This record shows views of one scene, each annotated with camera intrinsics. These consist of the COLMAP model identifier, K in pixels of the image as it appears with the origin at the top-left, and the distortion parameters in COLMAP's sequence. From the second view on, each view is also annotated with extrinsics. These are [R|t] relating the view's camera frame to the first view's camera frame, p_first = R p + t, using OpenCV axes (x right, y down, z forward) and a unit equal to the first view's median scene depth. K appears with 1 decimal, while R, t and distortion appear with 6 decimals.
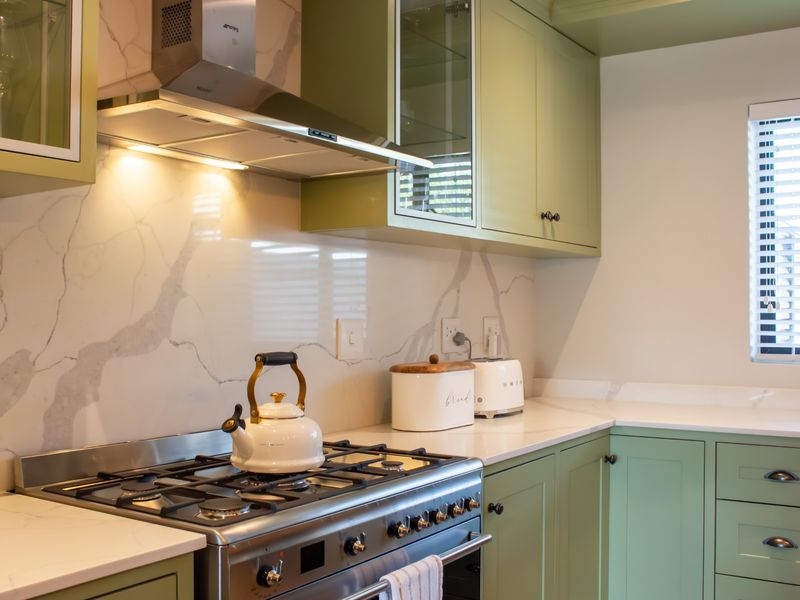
lens RADIAL K [[891.0, 0, 398.9], [0, 891.0, 325.7], [0, 0, 1]] dist [-0.070897, -0.052968]
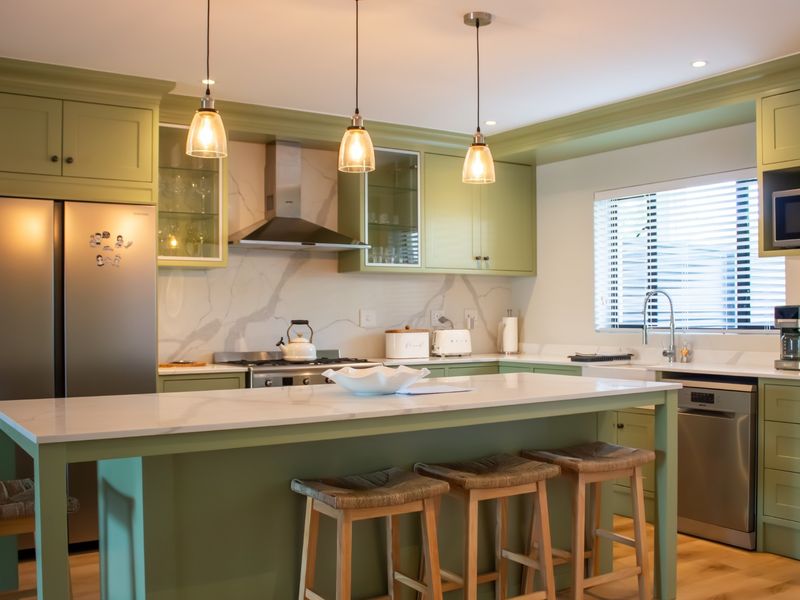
lens RADIAL K [[891.0, 0, 398.9], [0, 891.0, 325.7], [0, 0, 1]] dist [-0.070897, -0.052968]
pose [[0.919774, -0.001406, -0.392445, 0.920774], [0.000030, 0.999994, -0.003513, 0.042362], [0.392448, 0.003220, 0.919769, -1.079338]]
